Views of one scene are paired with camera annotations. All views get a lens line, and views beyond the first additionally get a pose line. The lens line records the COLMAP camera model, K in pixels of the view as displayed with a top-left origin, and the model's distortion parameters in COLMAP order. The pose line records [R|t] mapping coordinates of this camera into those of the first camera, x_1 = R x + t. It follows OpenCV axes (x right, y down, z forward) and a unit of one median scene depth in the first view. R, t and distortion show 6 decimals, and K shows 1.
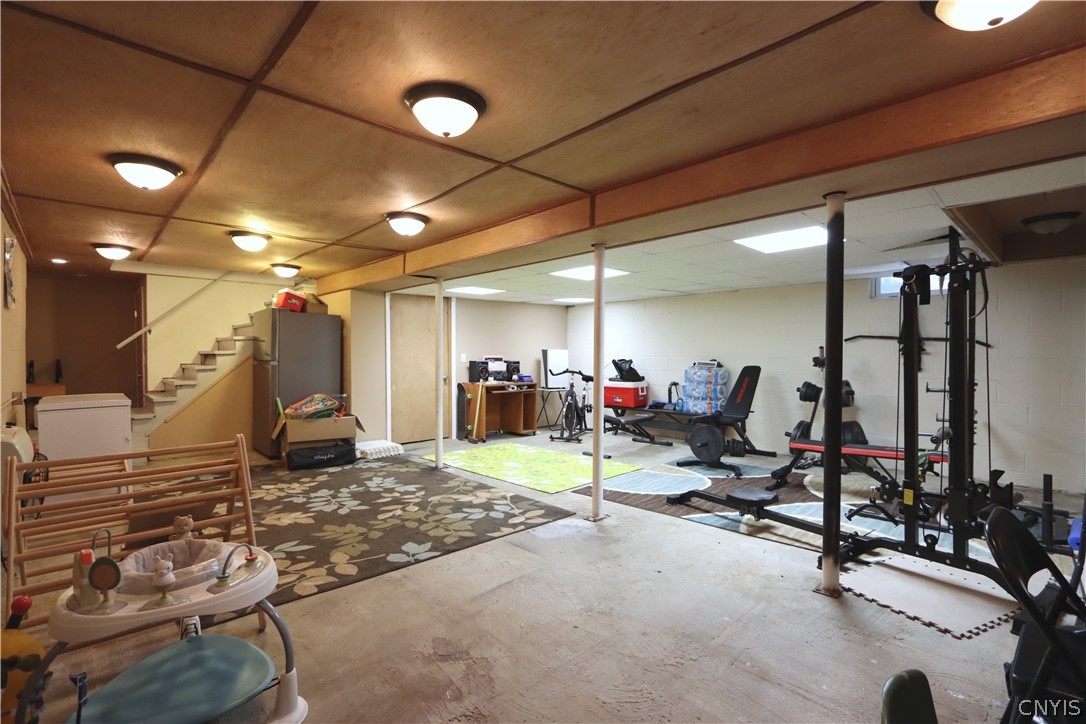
lens RADIAL K [[500.8, 0, 536.2], [0, 500.8, 361.2], [0, 0, 1]] dist [-0.004233, -0.000516]
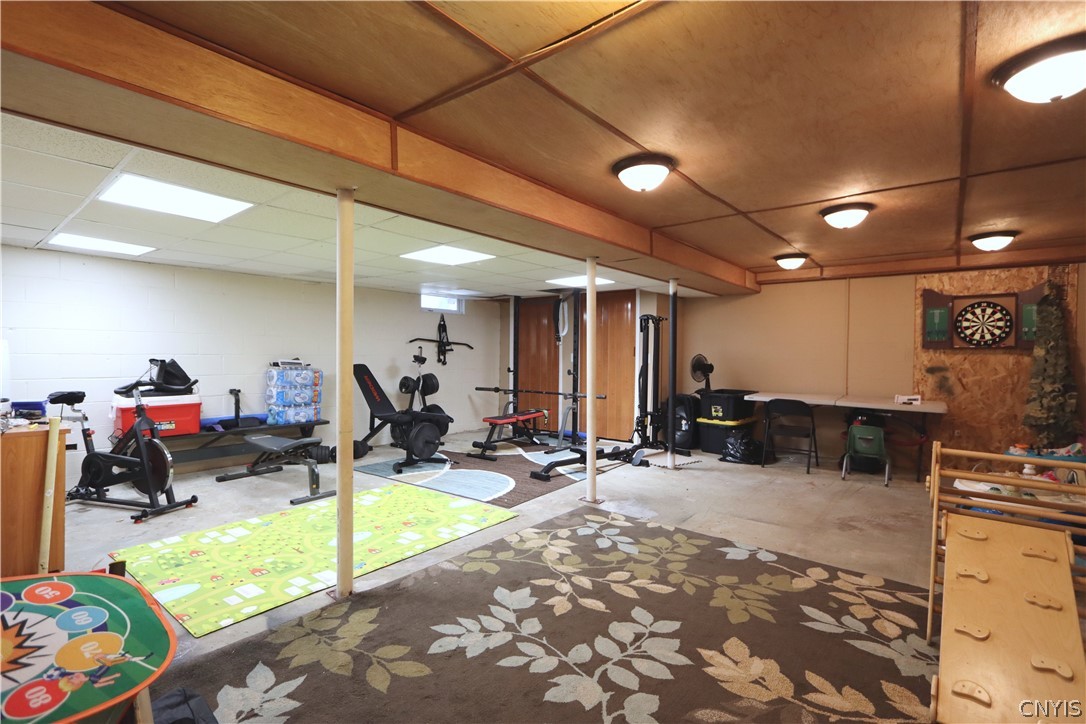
lens RADIAL K [[500.8, 0, 536.5], [0, 500.8, 359.3], [0, 0, 1]] dist [-0.004233, -0.000516]
pose [[-0.132464, -0.011285, 0.991124, -0.942588], [0.003314, 0.999925, 0.011828, -0.016604], [-0.991182, 0.004852, -0.132417, 1.234827]]
